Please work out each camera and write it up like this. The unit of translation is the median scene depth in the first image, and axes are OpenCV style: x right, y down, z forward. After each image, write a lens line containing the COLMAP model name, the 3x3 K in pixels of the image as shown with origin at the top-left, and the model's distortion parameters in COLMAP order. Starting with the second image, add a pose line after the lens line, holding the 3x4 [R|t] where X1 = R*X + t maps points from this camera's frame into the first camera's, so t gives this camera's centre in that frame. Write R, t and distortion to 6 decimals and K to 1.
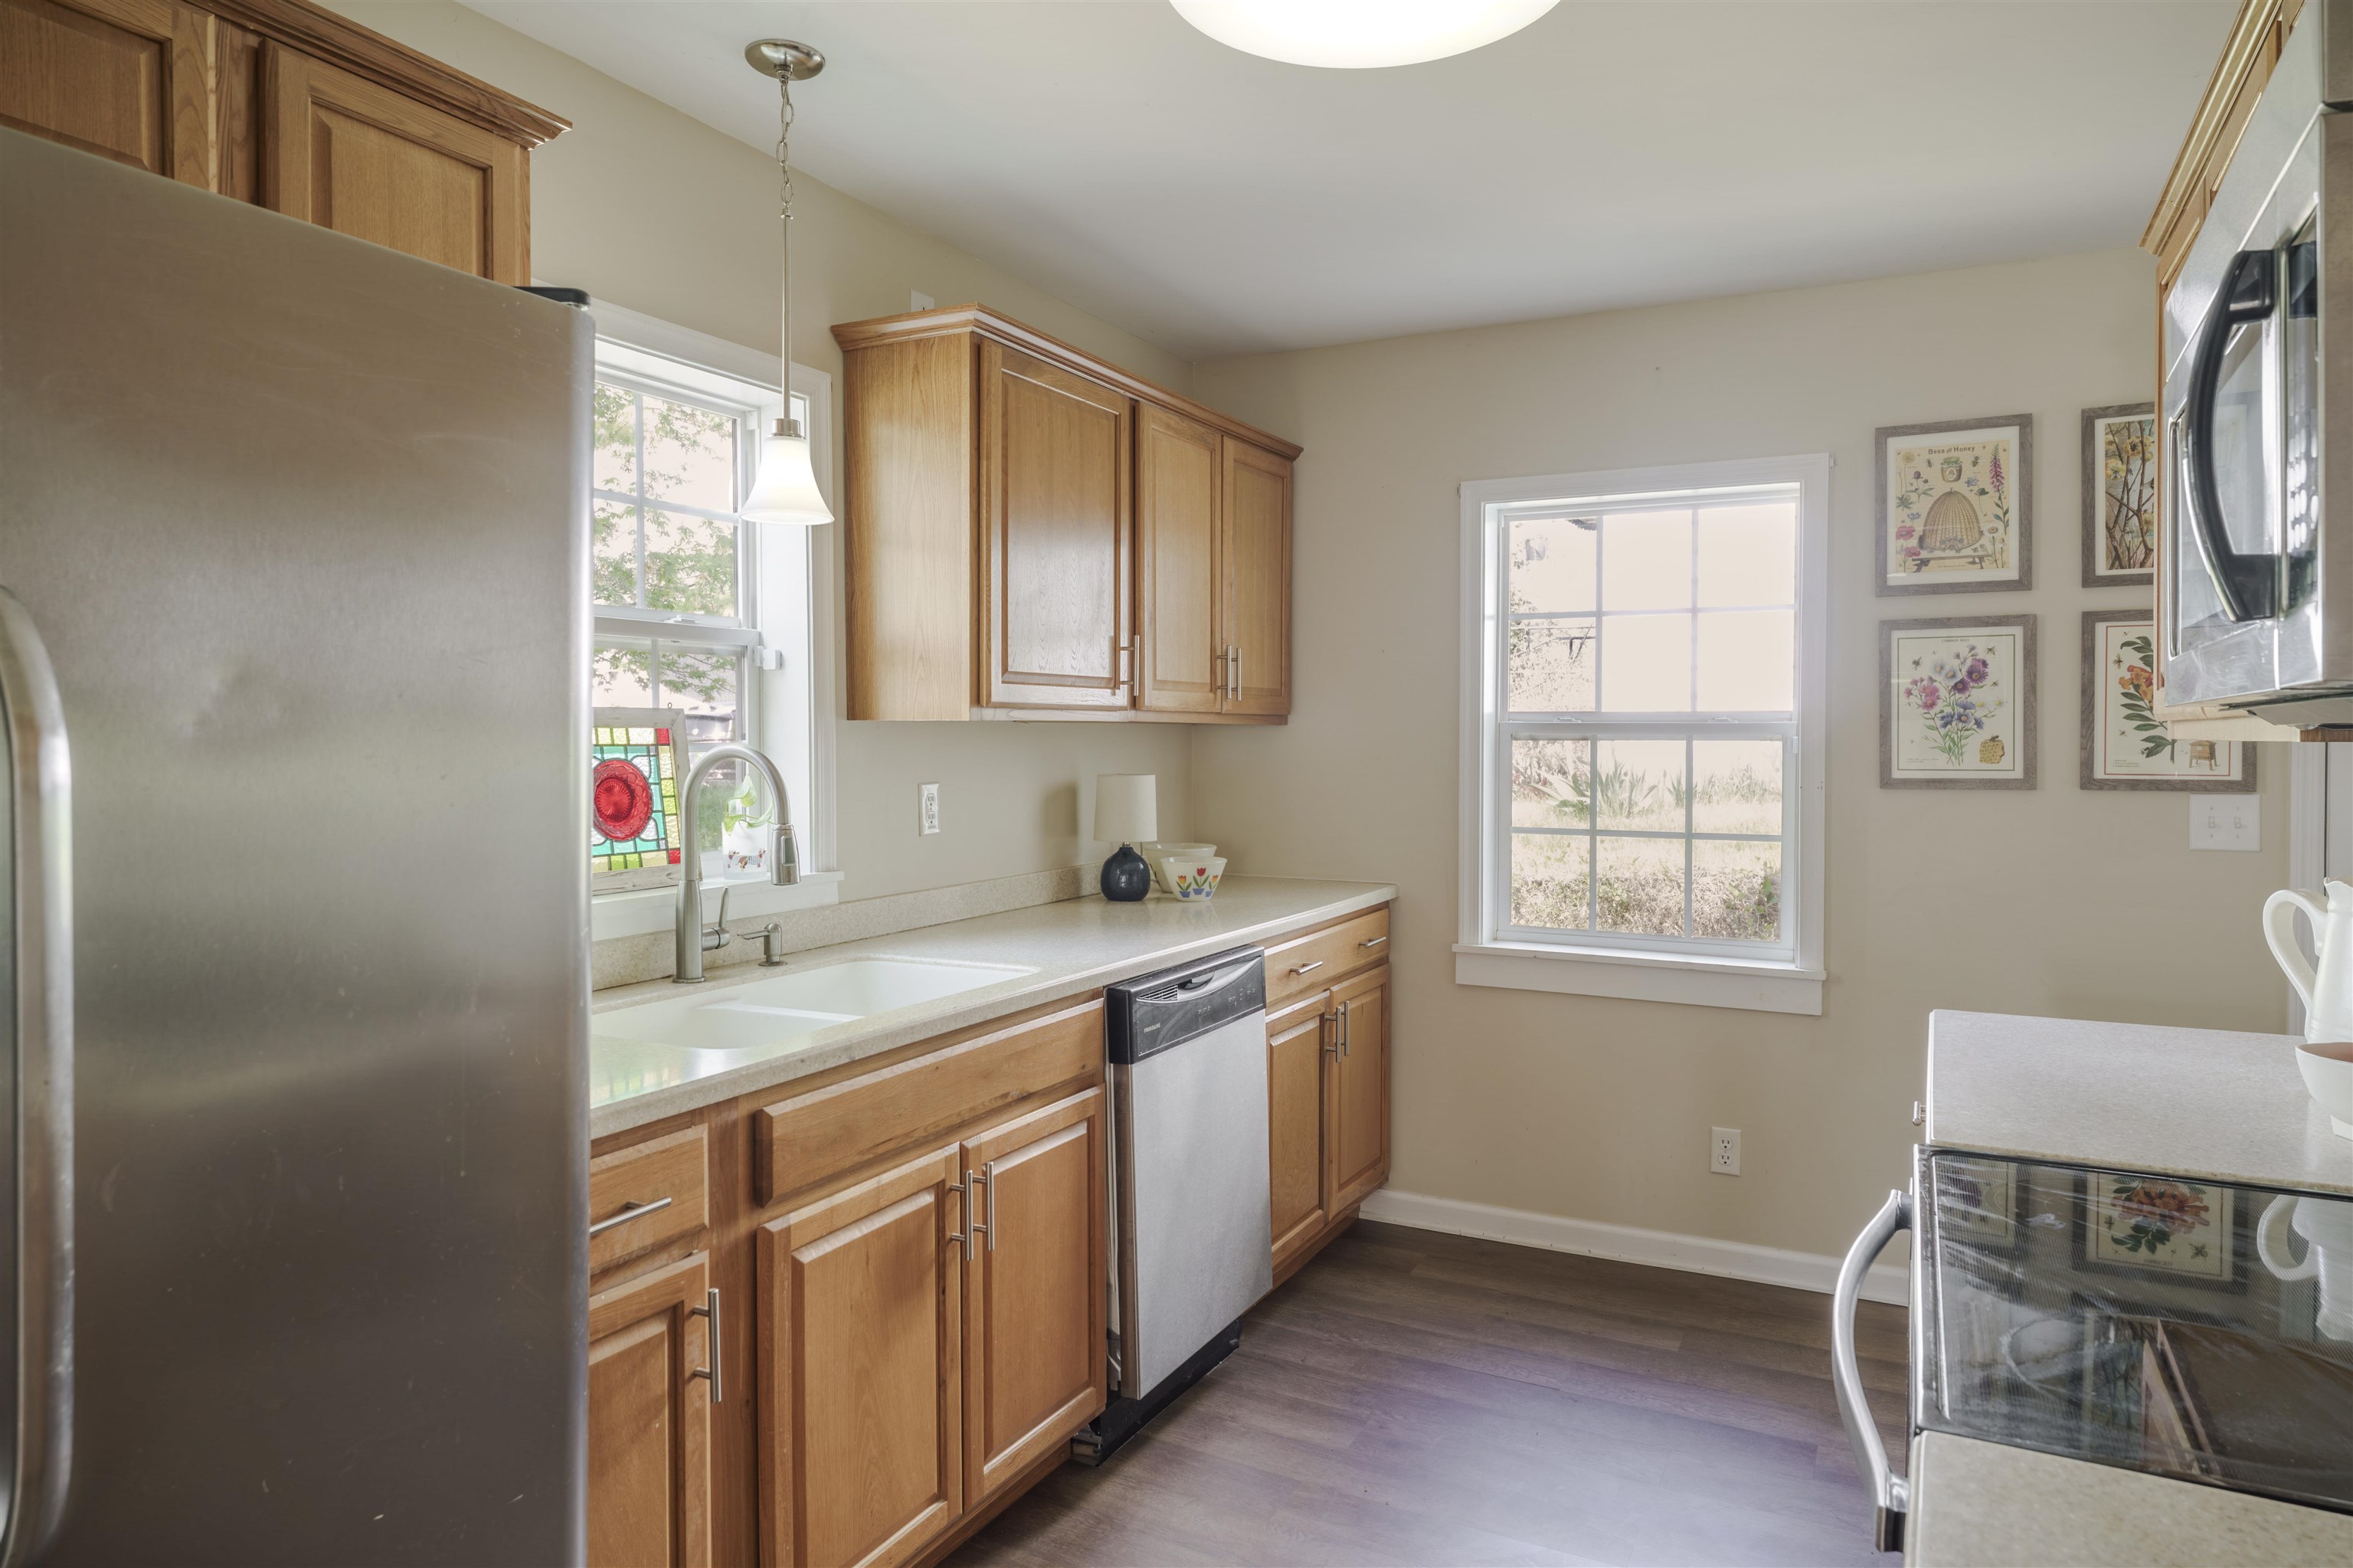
lens RADIAL K [[1442.0, 0, 1182.9], [0, 1442.0, 767.3], [0, 0, 1]] dist [-0.002623, 0.001421]
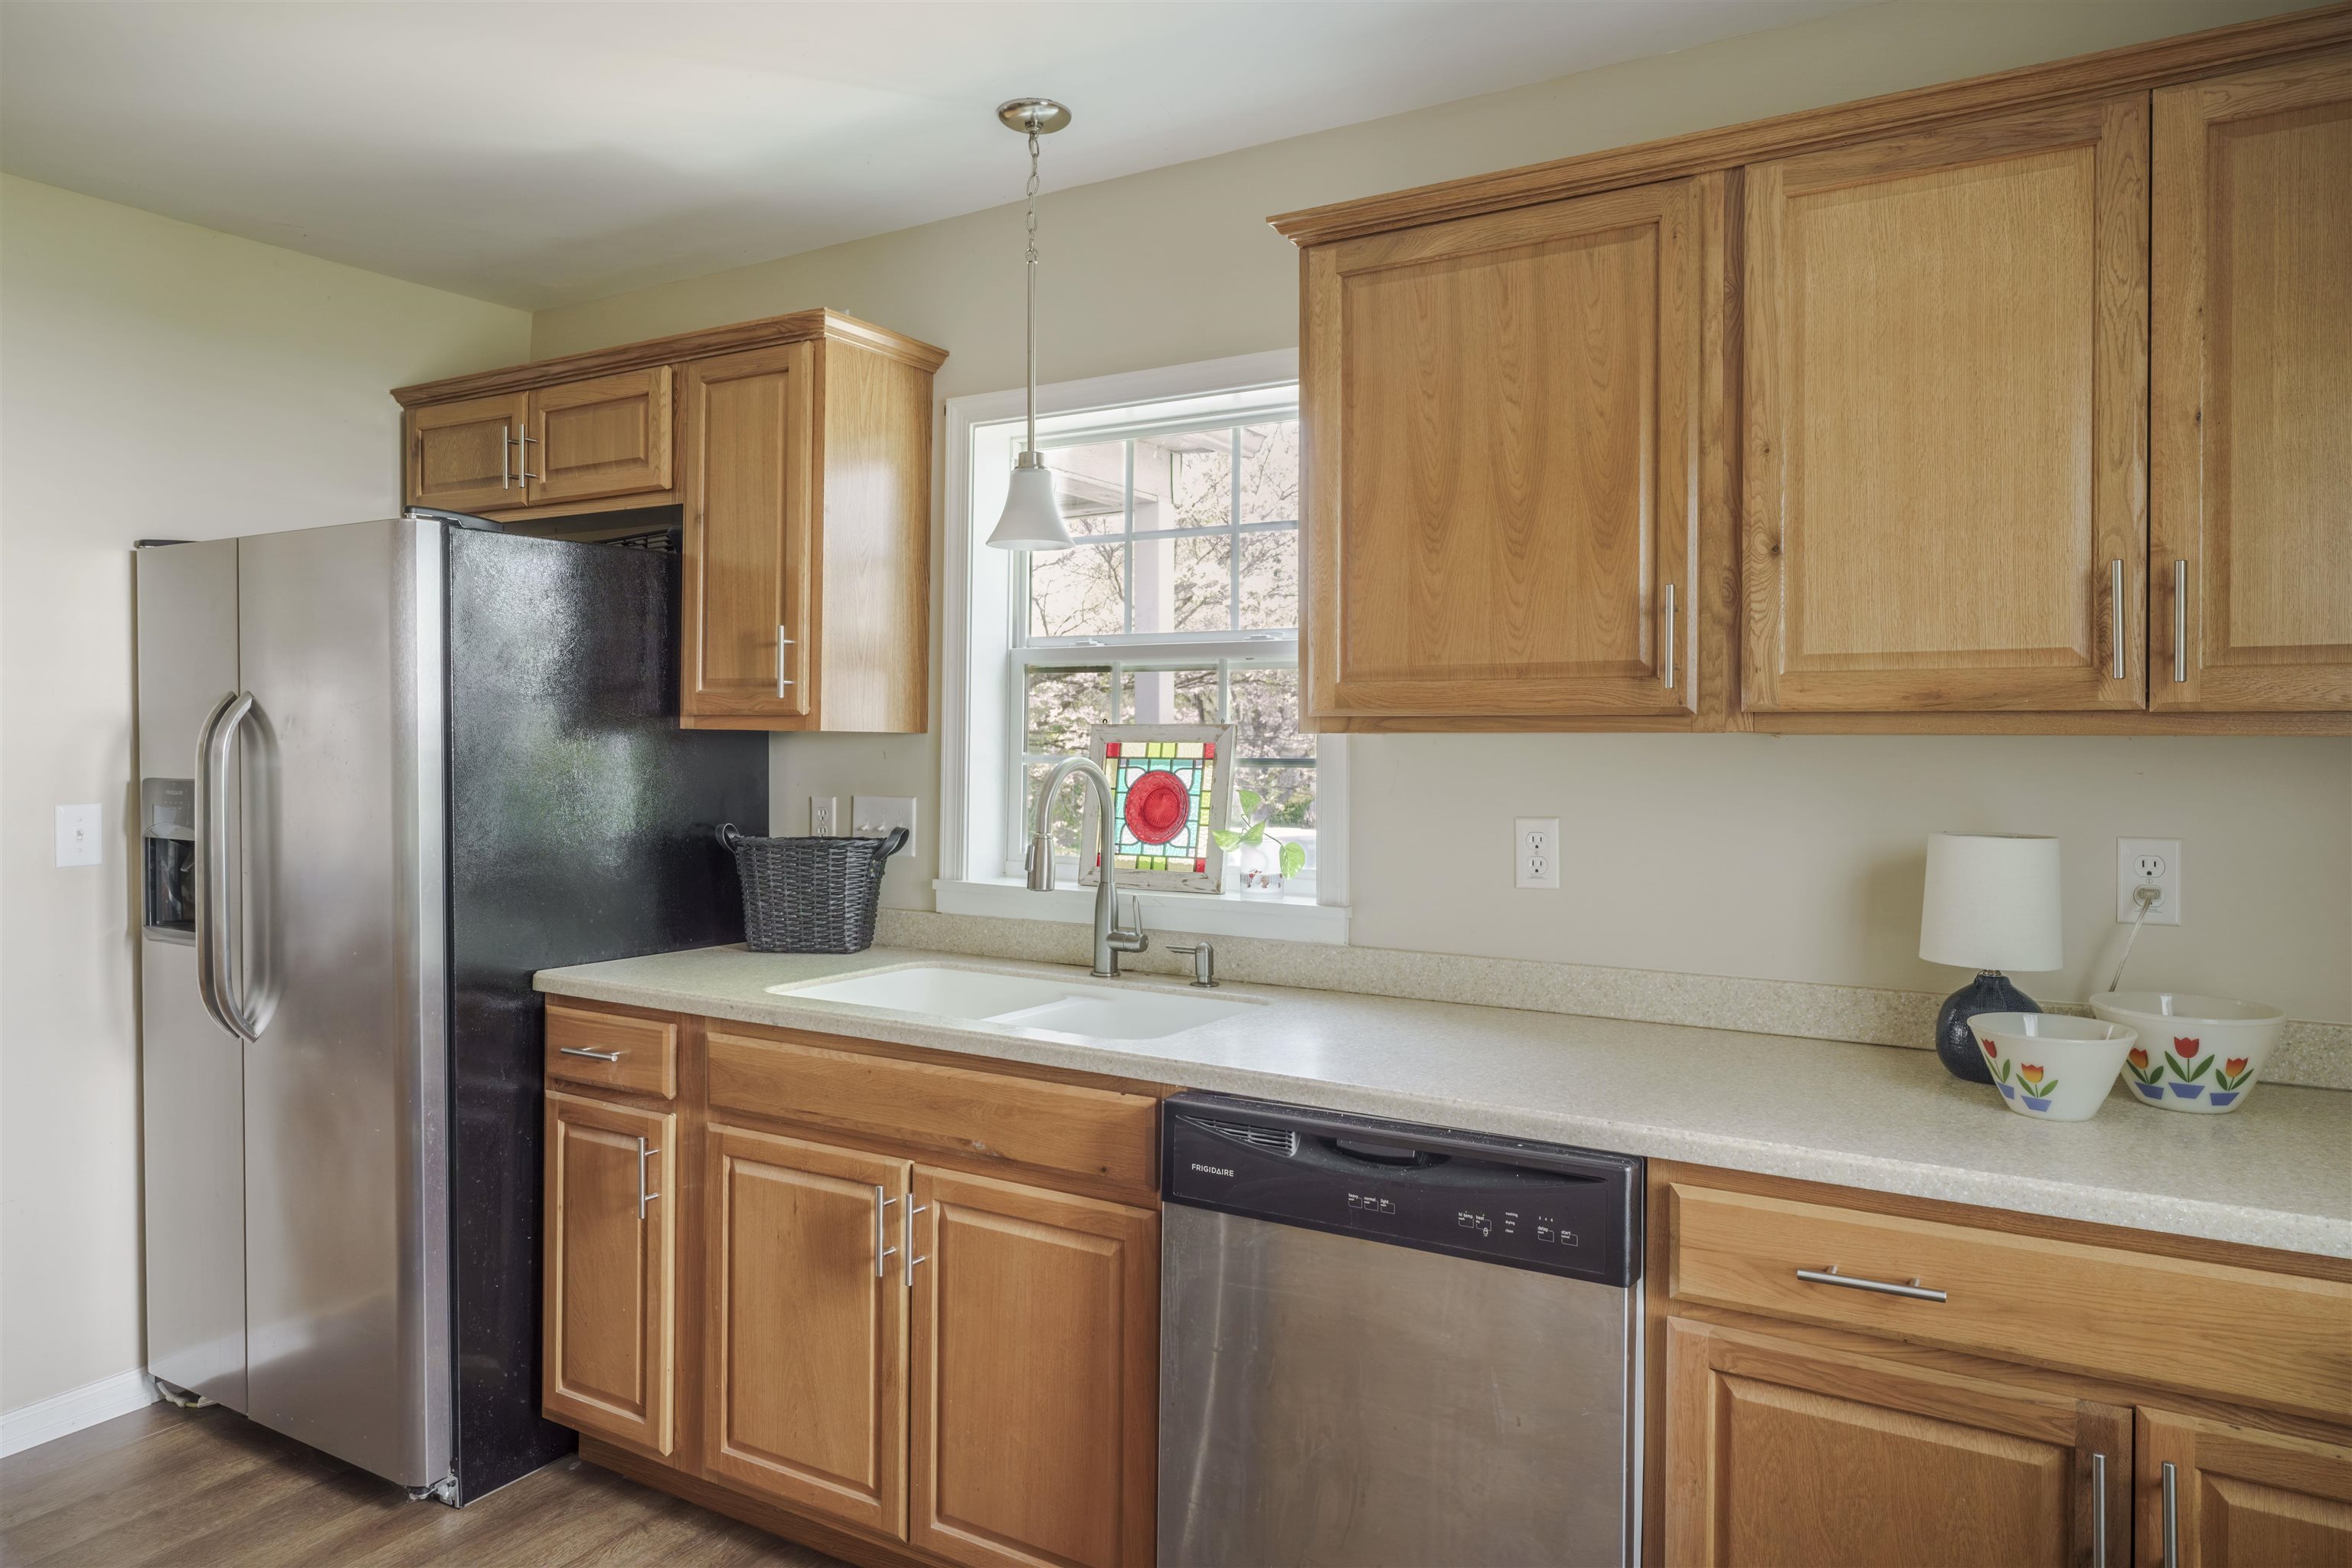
lens RADIAL K [[1441.4, 0, 1213.2], [0, 1441.4, 757.1], [0, 0, 1]] dist [-0.002623, 0.001421]
pose [[-0.038243, 0.013422, -0.999178, 0.700909], [-0.028145, 0.999499, 0.014503, -0.032814], [0.998872, 0.028677, -0.037846, 1.052146]]
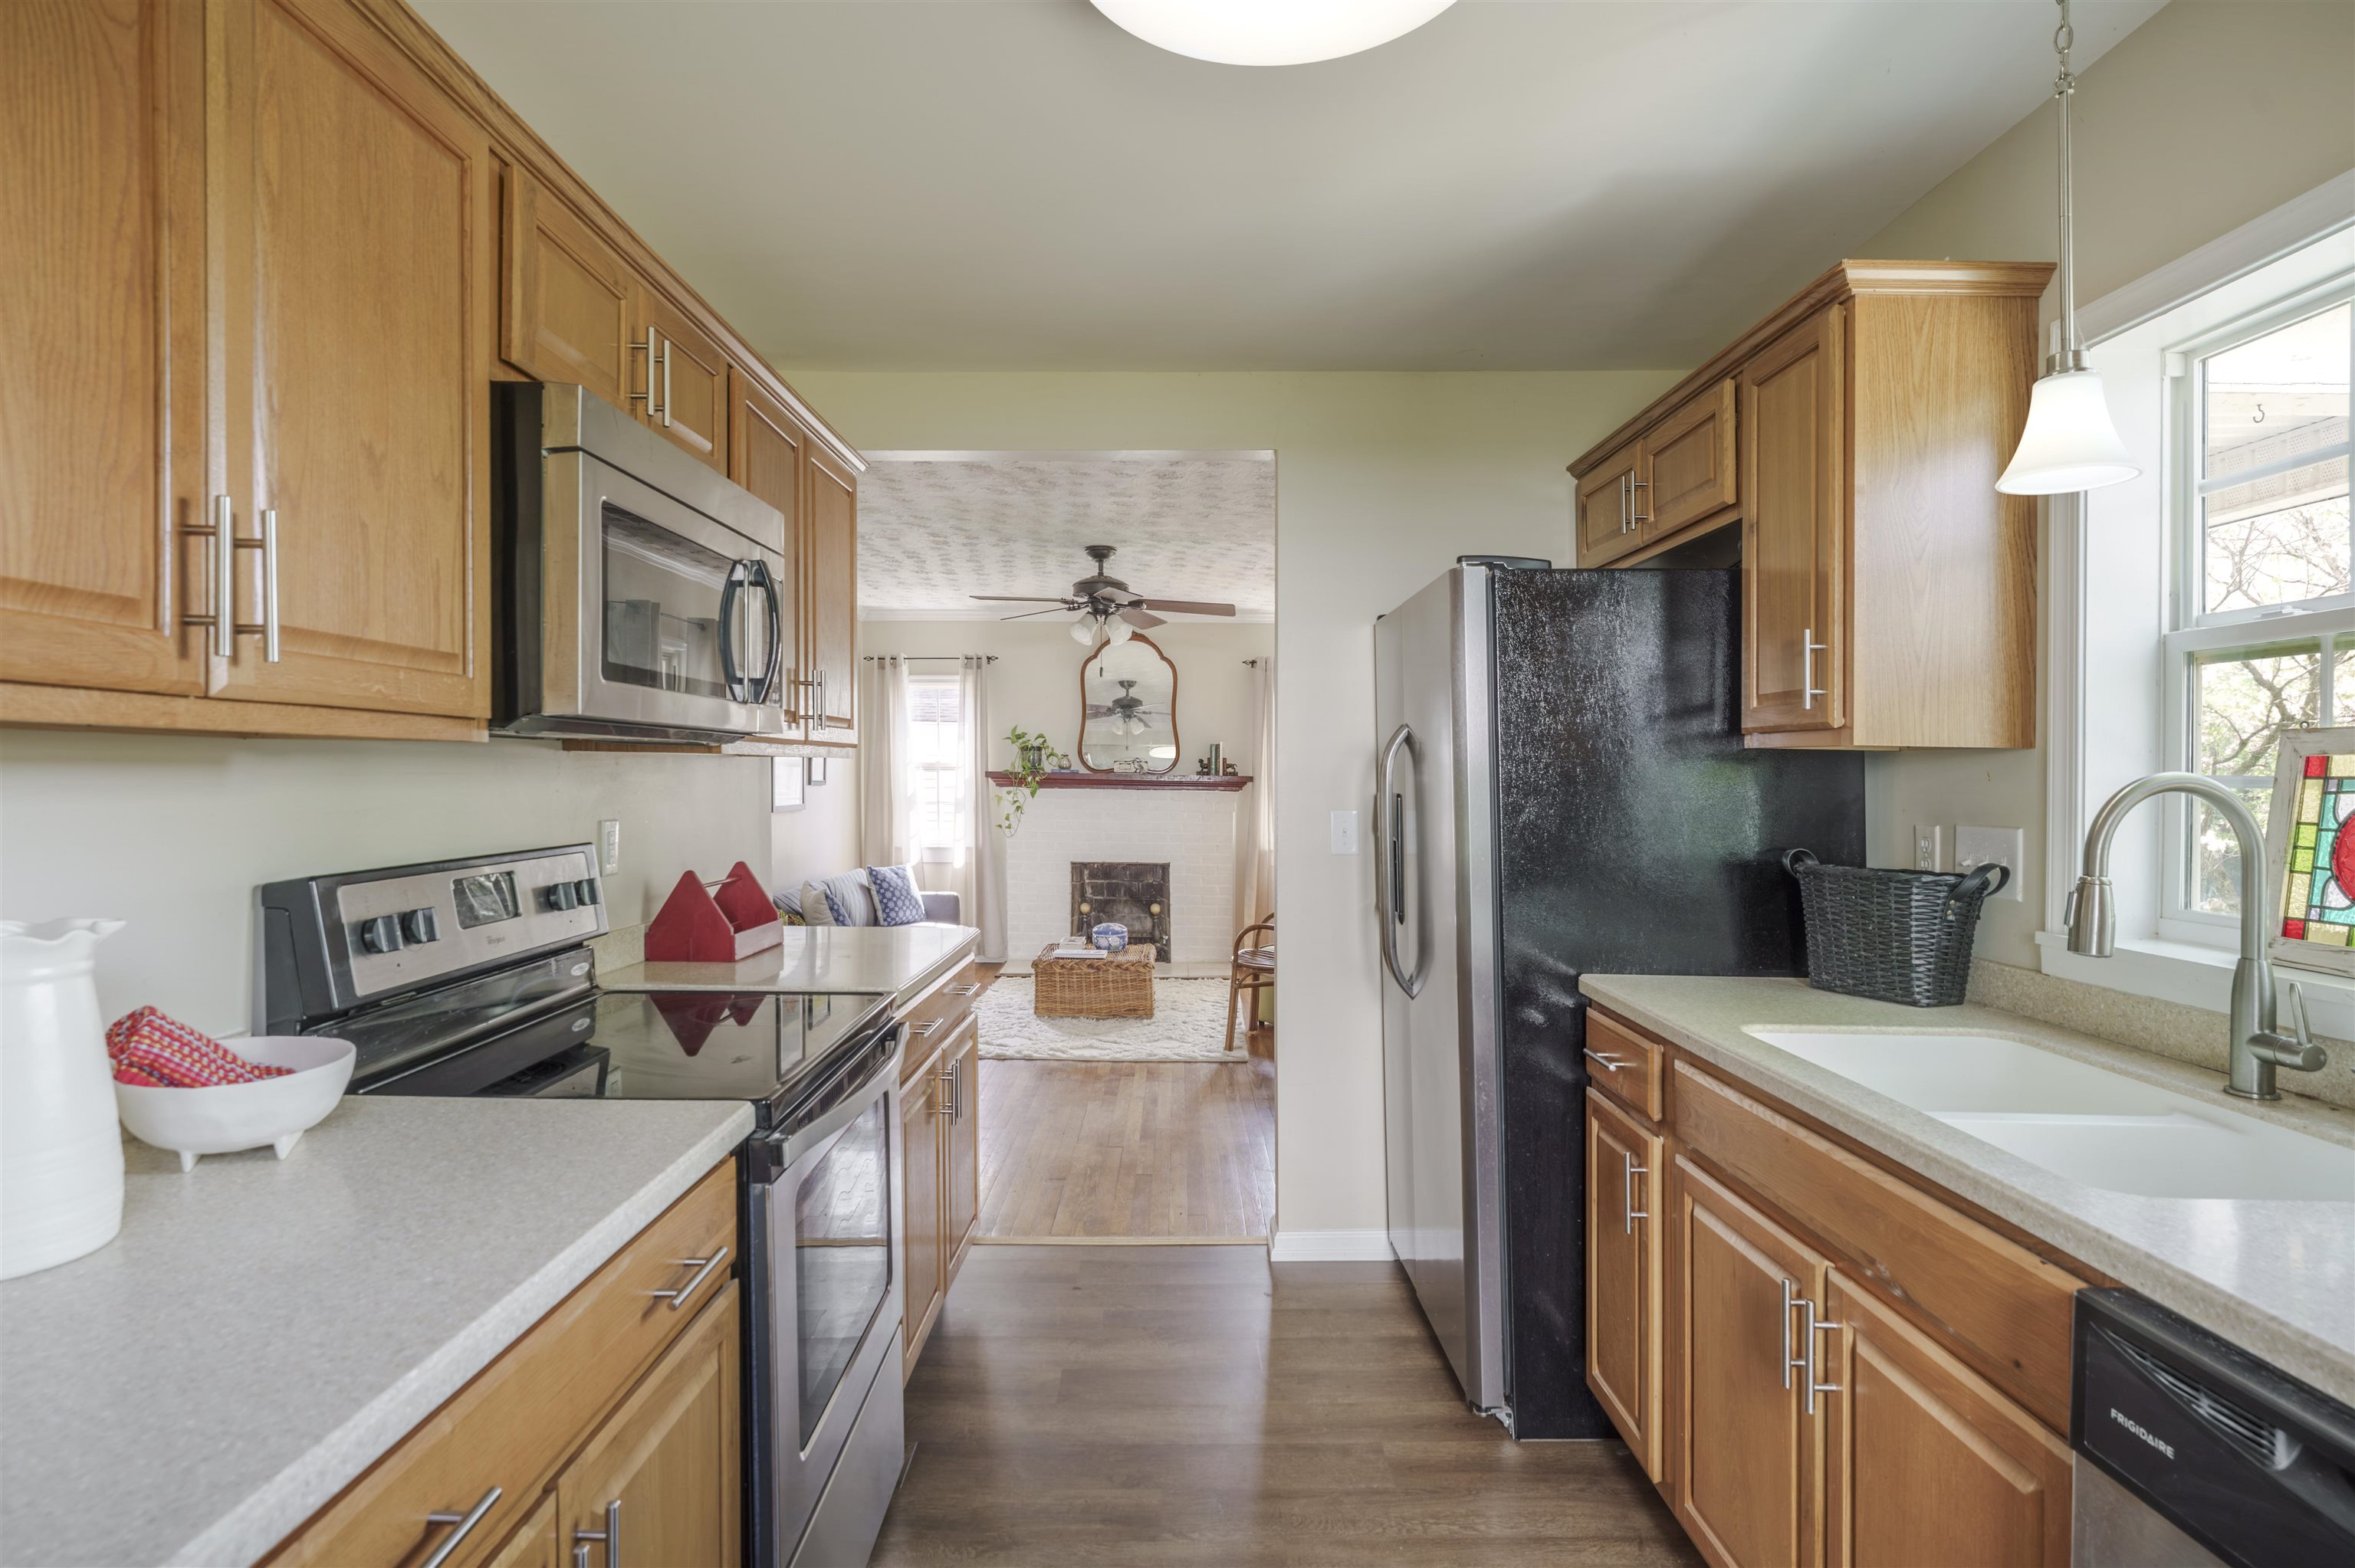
lens RADIAL K [[1235.3, 0, 1198.7], [0, 1235.3, 789.9], [0, 0, 1]] dist [-0.009989, 0.003012]
pose [[-0.881056, -0.000331, -0.473012, 0.410689], [-0.016942, 0.999380, 0.030858, -0.017831], [0.472709, 0.035202, -0.880515, 1.217716]]
